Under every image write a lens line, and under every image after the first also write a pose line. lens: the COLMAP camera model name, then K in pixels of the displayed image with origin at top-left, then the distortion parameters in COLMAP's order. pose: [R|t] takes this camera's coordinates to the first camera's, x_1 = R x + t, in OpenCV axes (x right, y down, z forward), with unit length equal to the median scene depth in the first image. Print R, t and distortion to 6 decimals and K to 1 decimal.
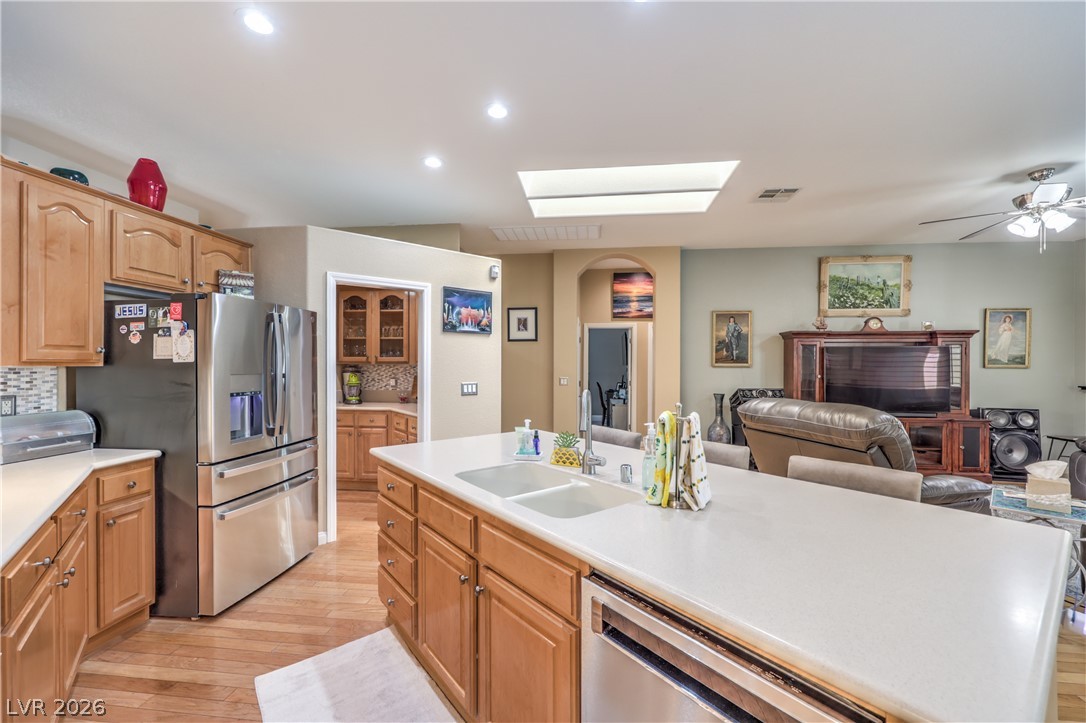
lens RADIAL K [[433.8, 0, 535.8], [0, 433.8, 365.4], [0, 0, 1]] dist [-0.002418, -0.000292]
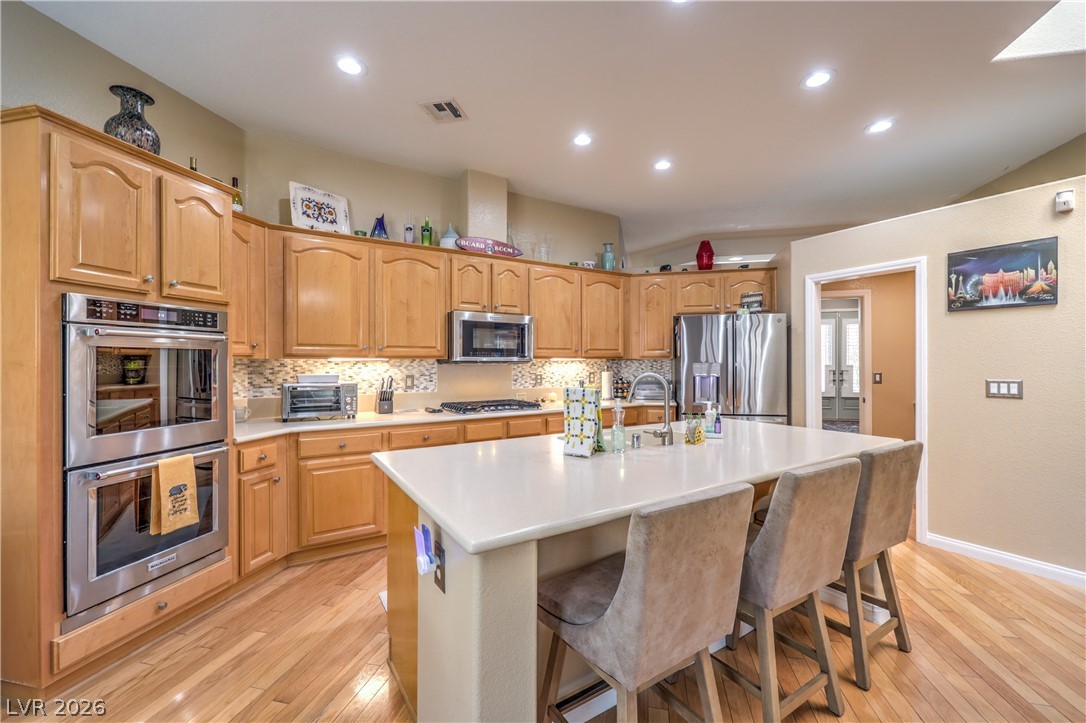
lens RADIAL K [[444.0, 0, 543.5], [0, 444.0, 359.4], [0, 0, 1]] dist [-0.002885, -0.000297]
pose [[-0.107656, -0.010823, -0.994129, 0.483140], [-0.005339, 0.999933, -0.010308, 0.014152], [0.994174, 0.004198, -0.107707, 0.270679]]
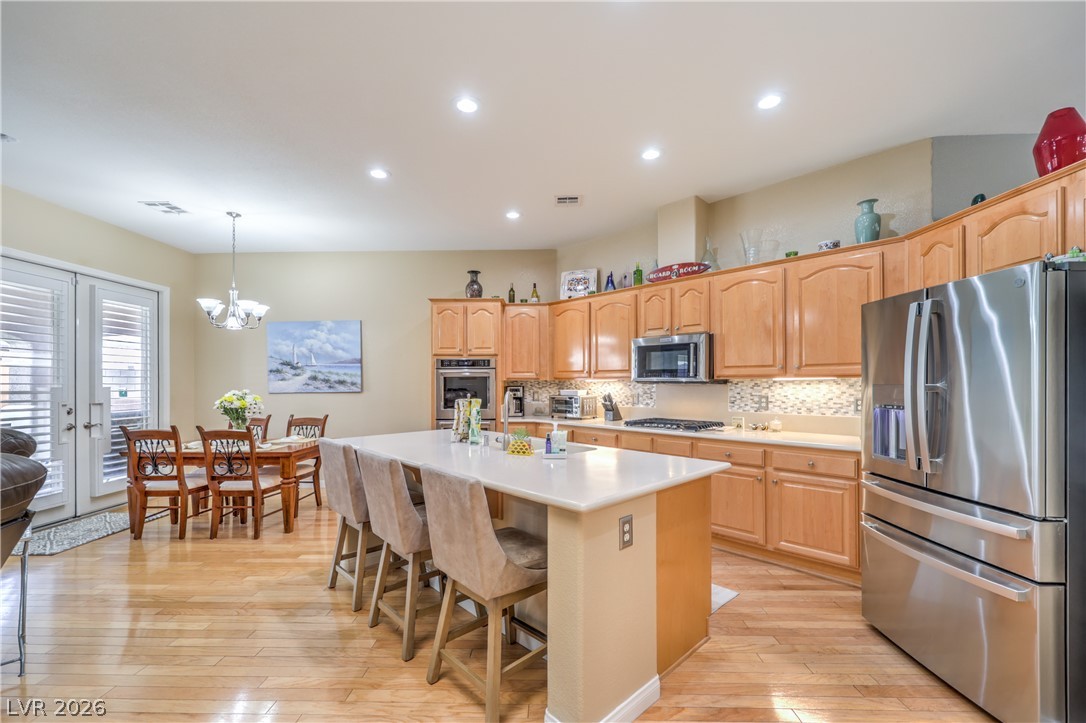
lens RADIAL K [[450.0, 0, 547.9], [0, 450.0, 380.4], [0, 0, 1]] dist [-0.002850, -0.000218]
pose [[-0.996006, -0.003148, -0.089227, 0.049239], [-0.003411, 0.999990, 0.002789, 0.006820], [0.089217, 0.003082, -0.996007, 0.858033]]
